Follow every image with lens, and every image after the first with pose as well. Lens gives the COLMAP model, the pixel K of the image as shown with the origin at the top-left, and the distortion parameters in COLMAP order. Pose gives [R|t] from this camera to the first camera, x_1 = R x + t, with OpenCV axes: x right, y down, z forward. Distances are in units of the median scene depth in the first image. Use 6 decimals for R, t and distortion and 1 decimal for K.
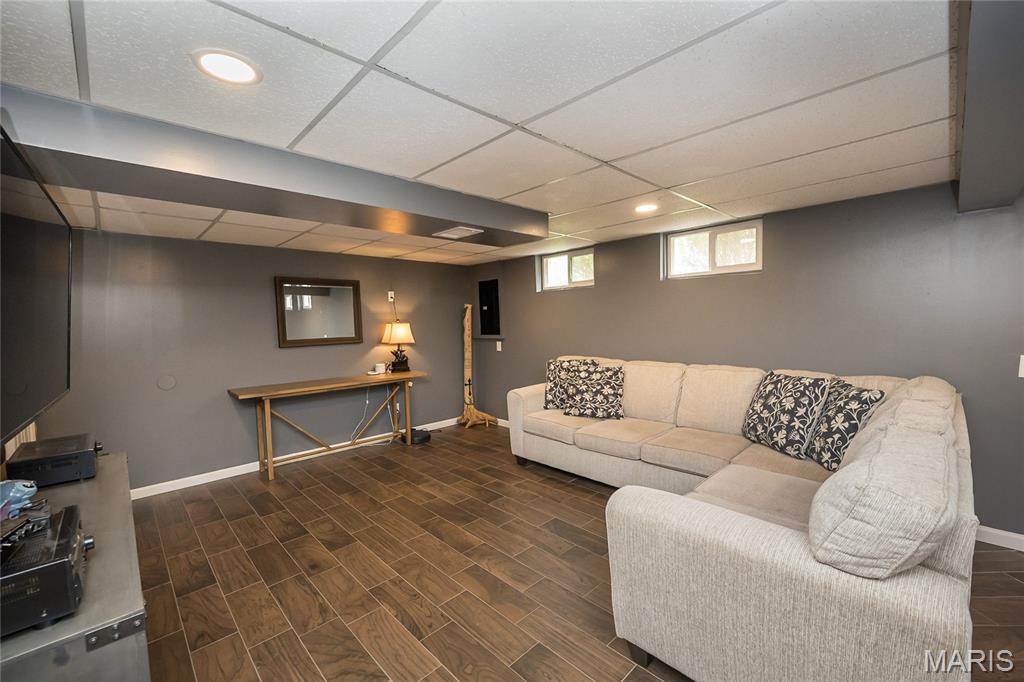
lens RADIAL K [[404.3, 0, 519.7], [0, 404.3, 342.6], [0, 0, 1]] dist [0.000237, -0.000076]
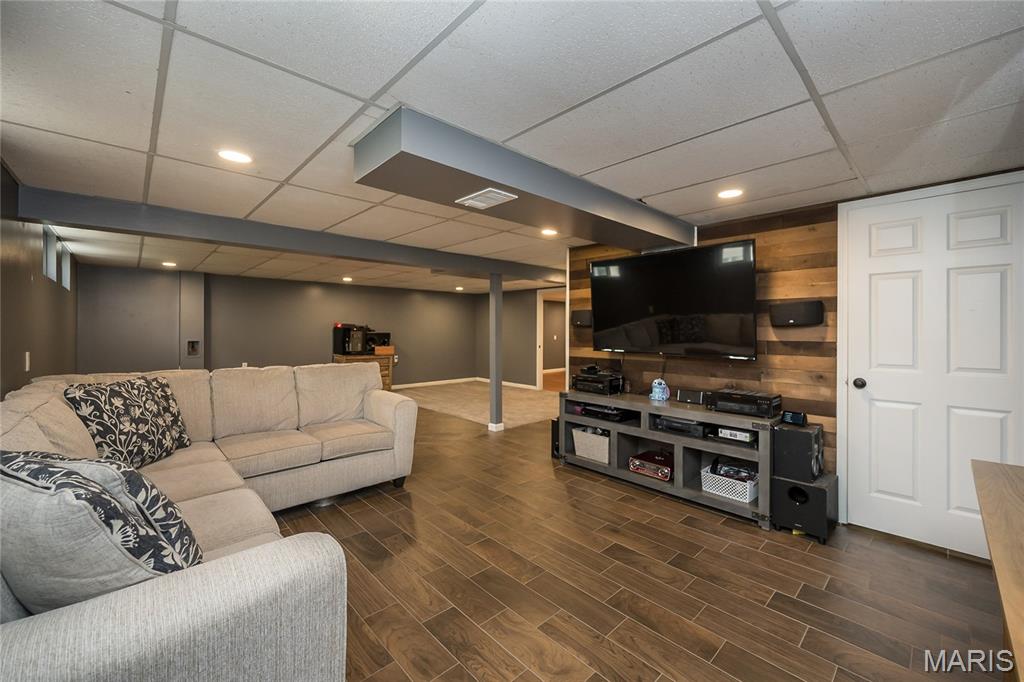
lens RADIAL K [[404.3, 0, 519.7], [0, 404.3, 342.6], [0, 0, 1]] dist [0.000237, -0.000076]
pose [[-0.999609, 0.012062, 0.025243, -0.238488], [0.013850, 0.997313, 0.071939, -0.063423], [-0.024307, 0.072261, -0.997090, 1.868478]]
